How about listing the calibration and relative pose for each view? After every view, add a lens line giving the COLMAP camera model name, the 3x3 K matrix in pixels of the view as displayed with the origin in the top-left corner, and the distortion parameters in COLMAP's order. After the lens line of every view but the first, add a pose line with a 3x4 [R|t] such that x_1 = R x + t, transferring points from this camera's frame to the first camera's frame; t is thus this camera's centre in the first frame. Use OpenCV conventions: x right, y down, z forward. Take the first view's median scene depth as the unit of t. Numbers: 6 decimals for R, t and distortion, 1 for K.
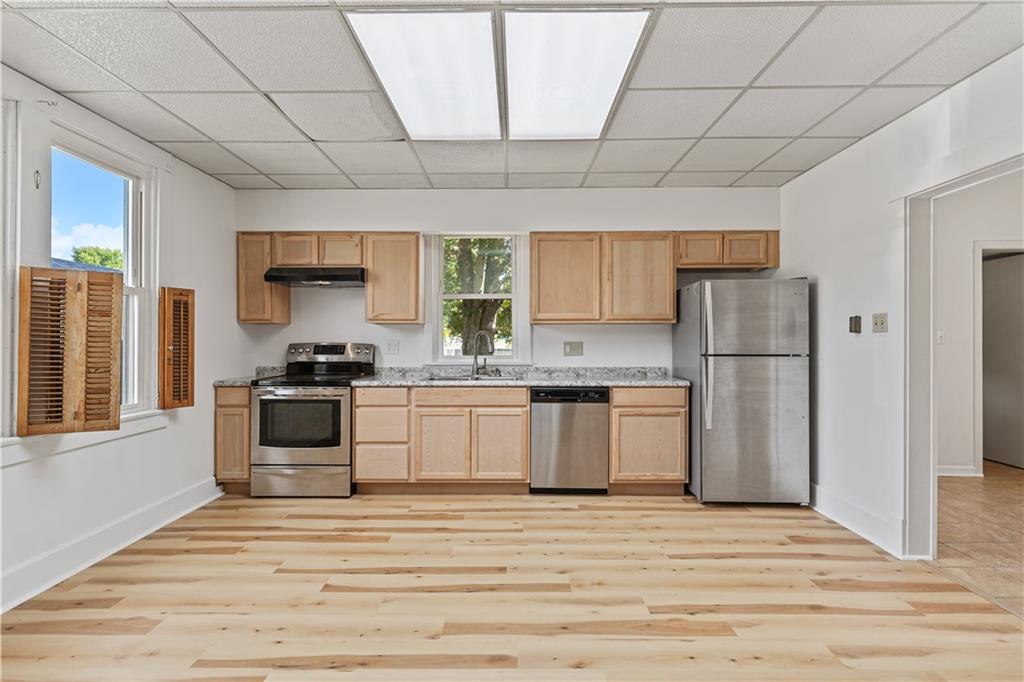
lens RADIAL K [[480.9, 0, 515.8], [0, 480.9, 338.3], [0, 0, 1]] dist [-0.002381, -0.000008]
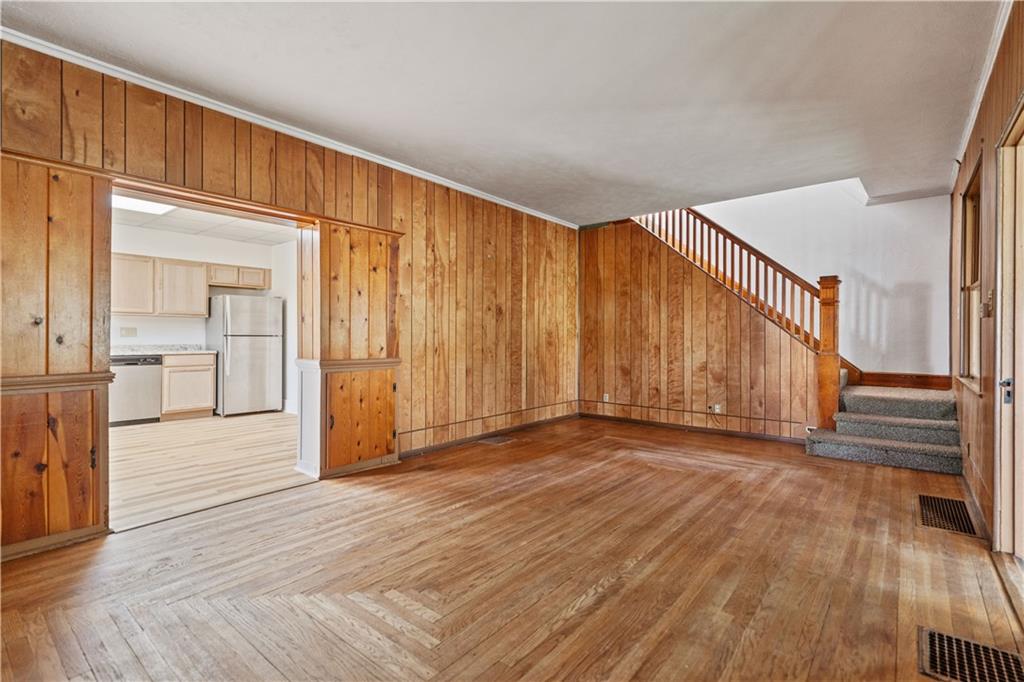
lens RADIAL K [[480.9, 0, 515.1], [0, 480.9, 340.2], [0, 0, 1]] dist [-0.002381, -0.000008]
pose [[0.627136, -0.000393, 0.778909, -0.328015], [-0.012401, 0.999868, 0.010488, 0.019111], [-0.778811, -0.016237, 0.627049, -0.968518]]
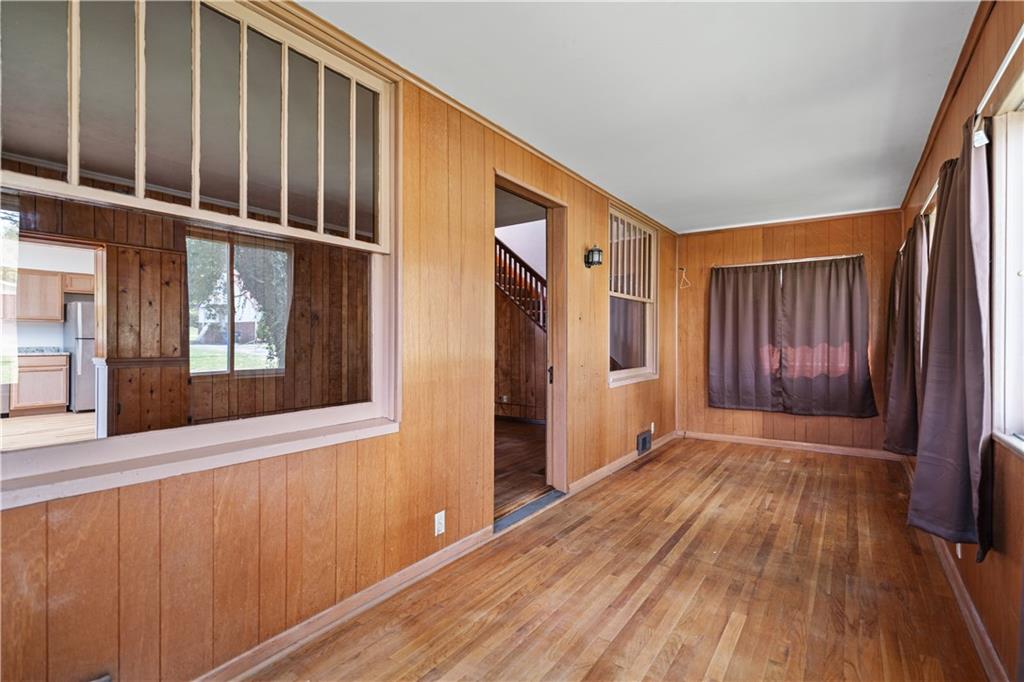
lens RADIAL K [[480.9, 0, 514.5], [0, 480.9, 341.6], [0, 0, 1]] dist [-0.002381, -0.000008]
pose [[0.566289, 0.001031, 0.824206, -0.220007], [-0.010481, 0.999927, 0.005950, 0.015162], [-0.824140, -0.012008, 0.566258, -1.591608]]
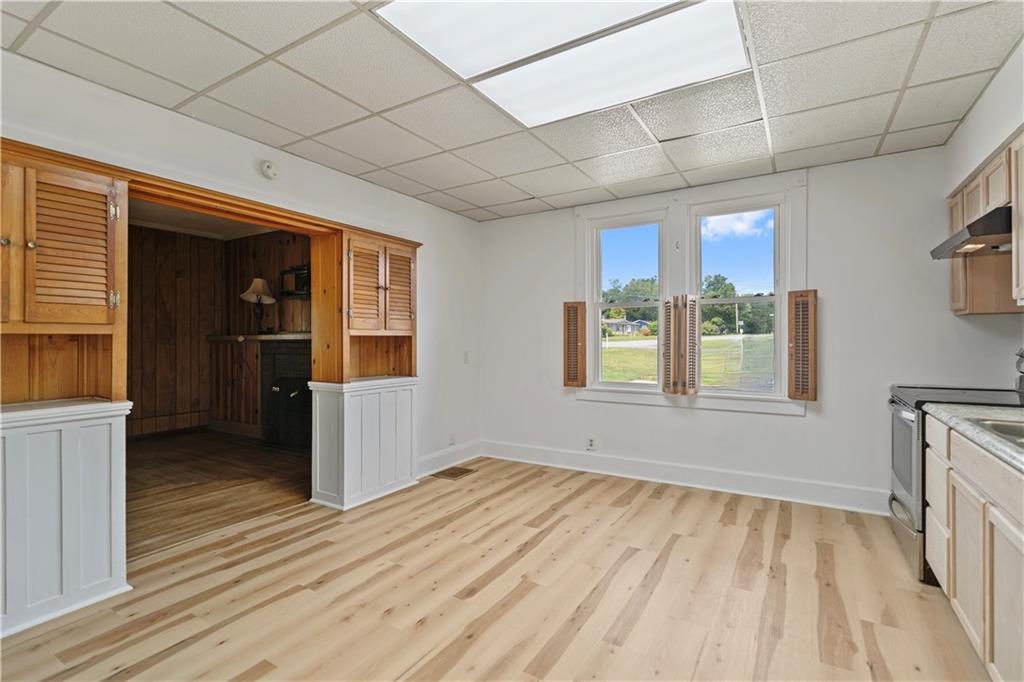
lens RADIAL K [[472.2, 0, 516.2], [0, 472.2, 338.4], [0, 0, 1]] dist [0.004085, -0.000206]
pose [[-0.518482, 0.000574, -0.855088, 0.488598], [0.007478, 0.999965, -0.003863, 0.003444], [0.855056, -0.008397, -0.518468, 0.889074]]
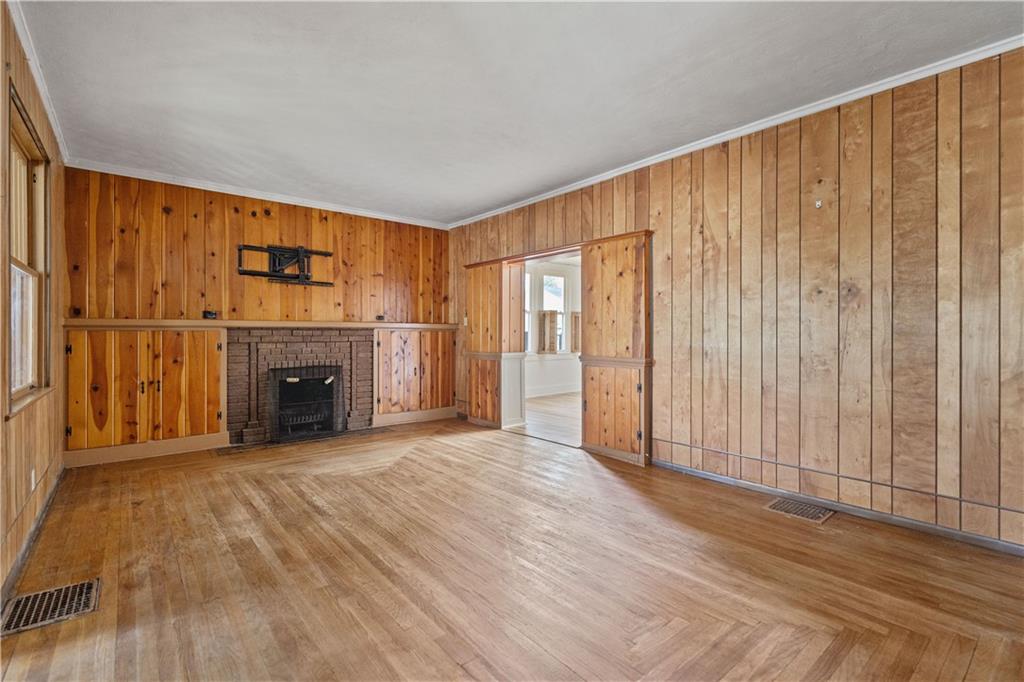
lens RADIAL K [[472.2, 0, 515.9], [0, 472.2, 333.6], [0, 0, 1]] dist [0.004085, -0.000206]
pose [[0.639247, 0.002851, -0.768996, 1.098265], [0.002796, 0.999978, 0.006031, 0.010503], [0.768997, -0.006005, 0.639225, -0.964729]]
